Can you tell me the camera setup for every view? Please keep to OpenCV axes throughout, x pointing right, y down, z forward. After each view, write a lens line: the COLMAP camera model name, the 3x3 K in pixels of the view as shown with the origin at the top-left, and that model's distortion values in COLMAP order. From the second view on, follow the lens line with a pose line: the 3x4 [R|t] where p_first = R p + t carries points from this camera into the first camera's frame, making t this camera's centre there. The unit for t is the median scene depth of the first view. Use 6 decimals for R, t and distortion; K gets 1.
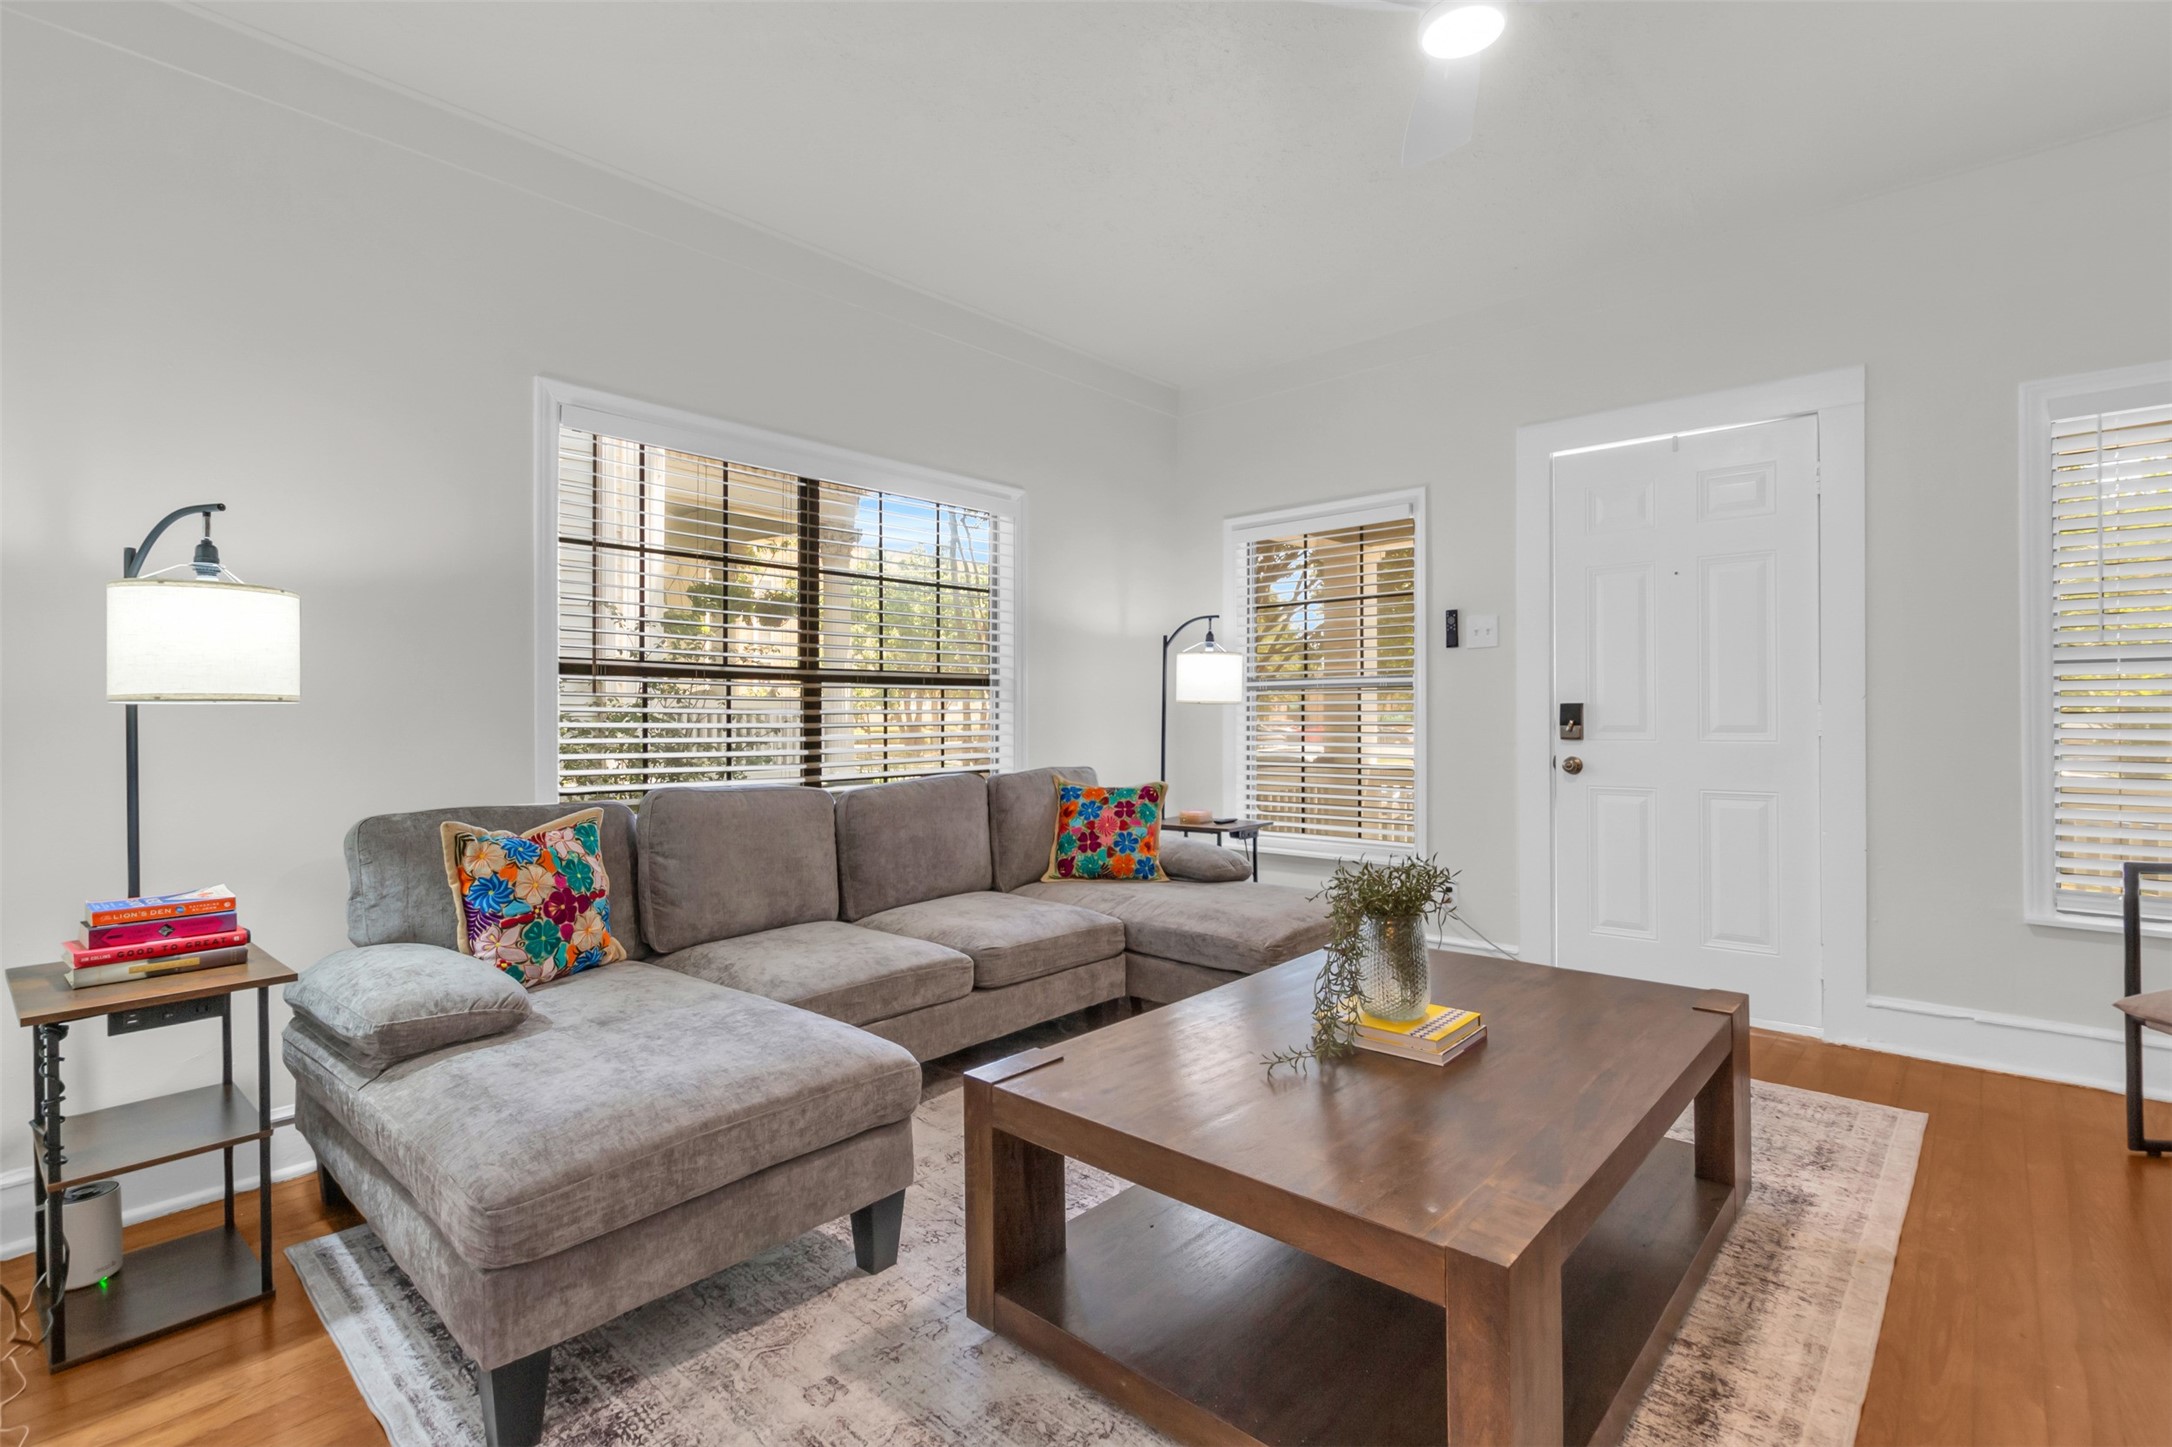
lens RADIAL K [[1010.3, 0, 1085.8], [0, 1010.3, 720.1], [0, 0, 1]] dist [0.004542, -0.000235]
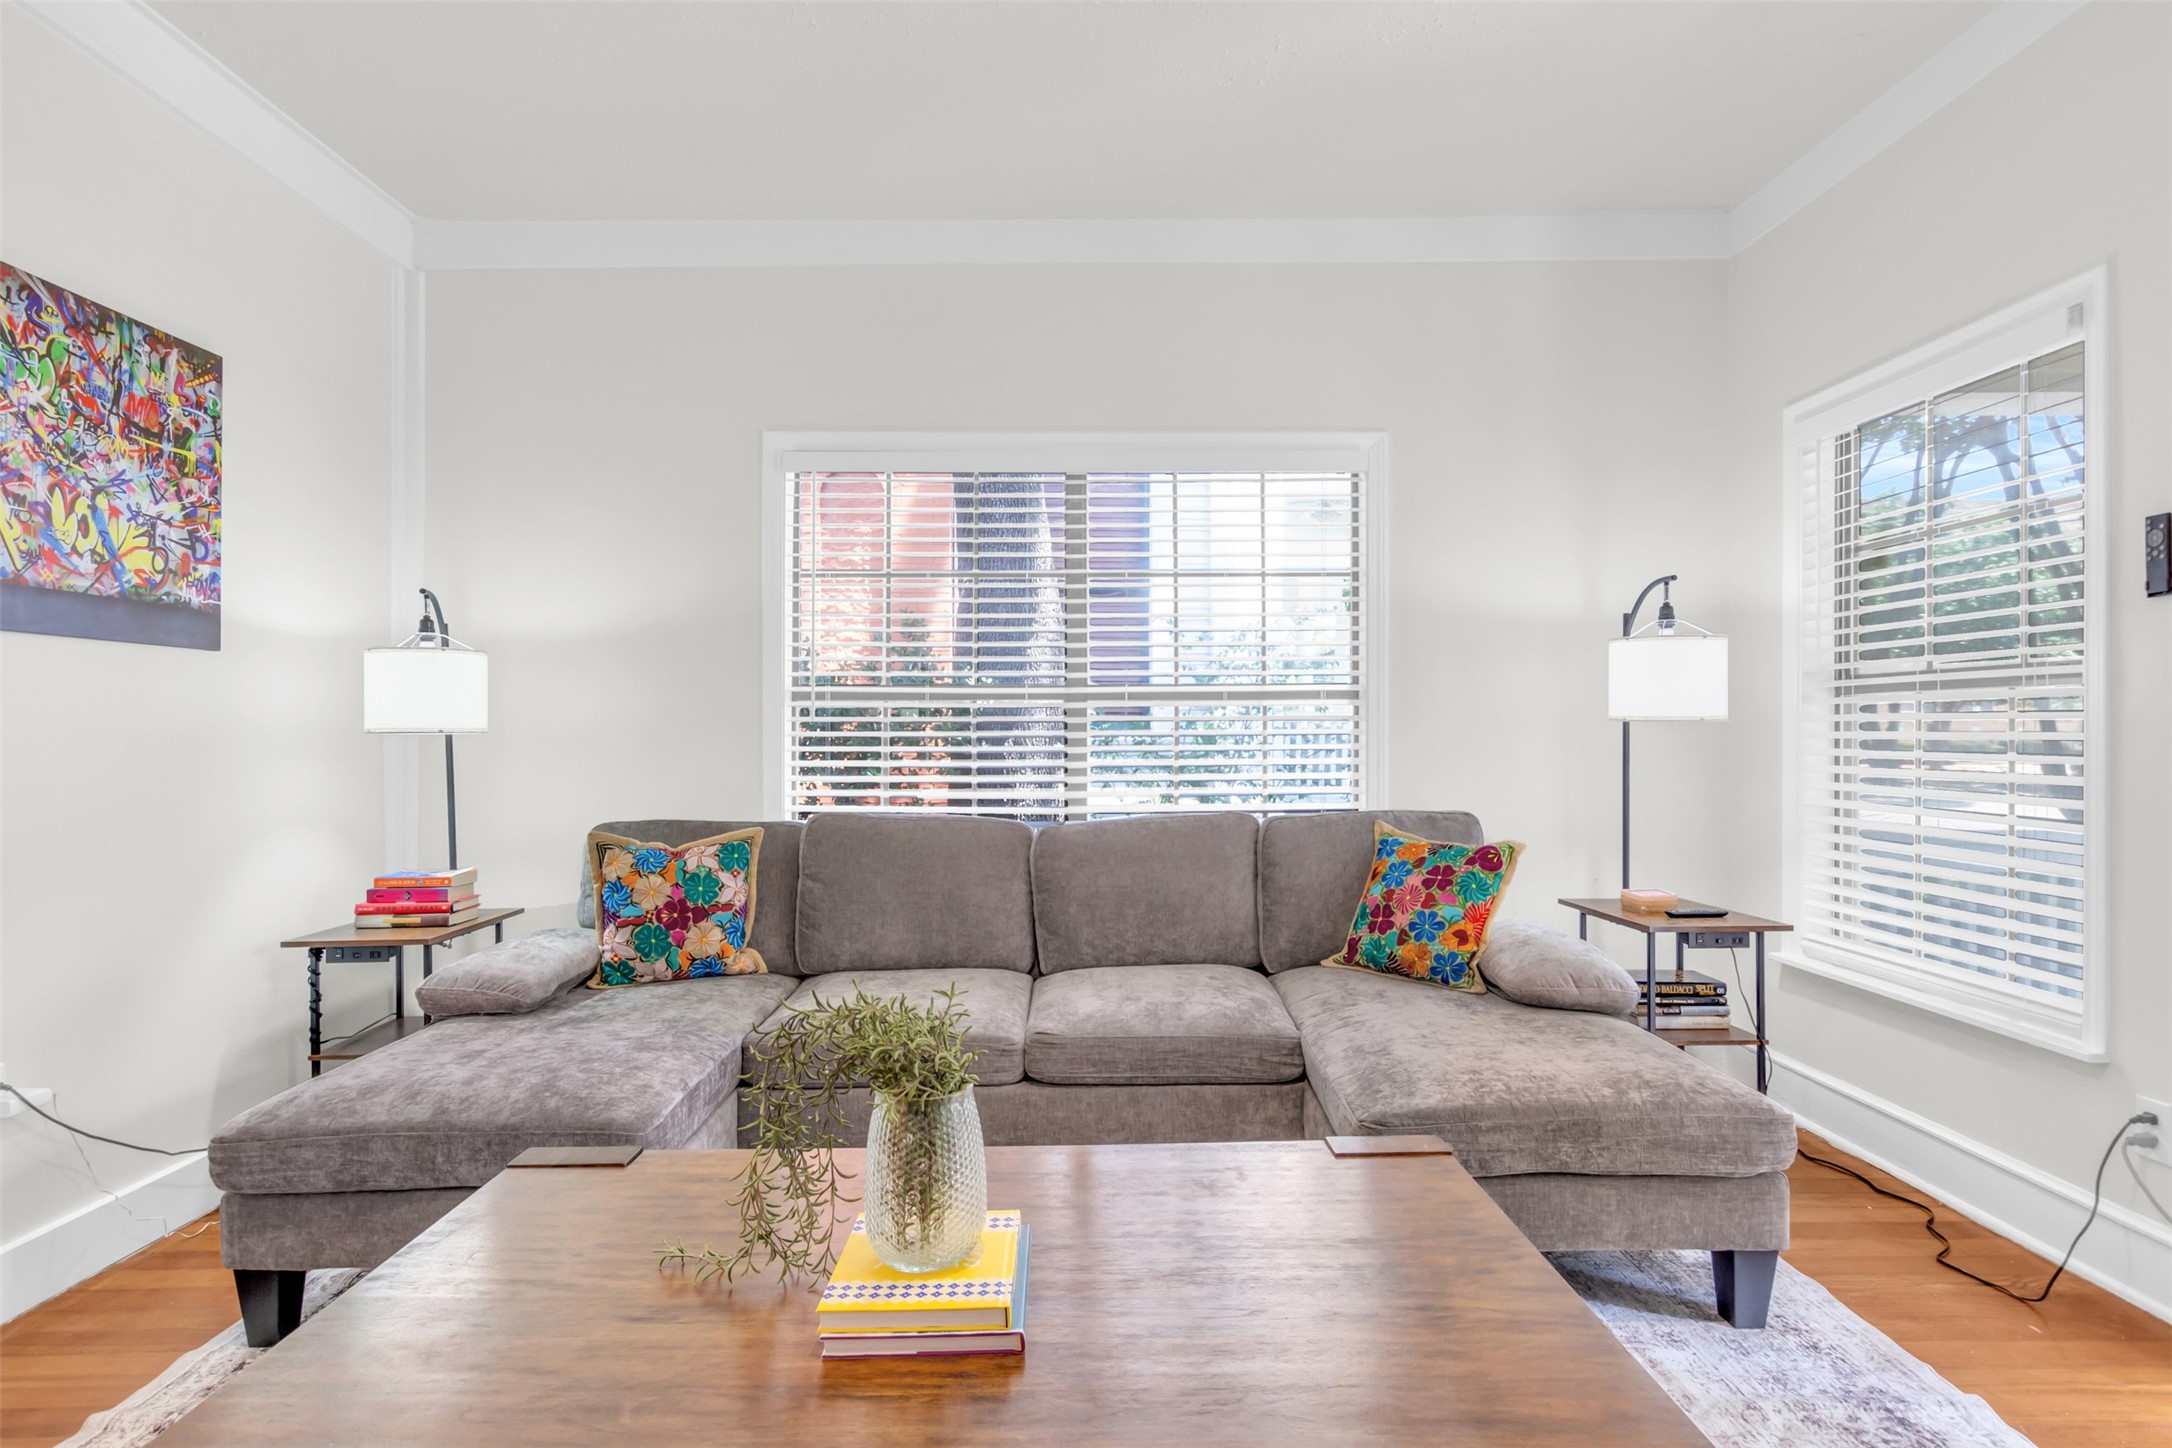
lens RADIAL K [[1135.8, 0, 1083.8], [0, 1135.8, 727.5], [0, 0, 1]] dist [0.001023, -0.000116]
pose [[0.679046, -0.003128, -0.734090, 0.551583], [0.000195, 0.999992, -0.004080, -0.012138], [0.734096, 0.002628, 0.679040, 0.382929]]
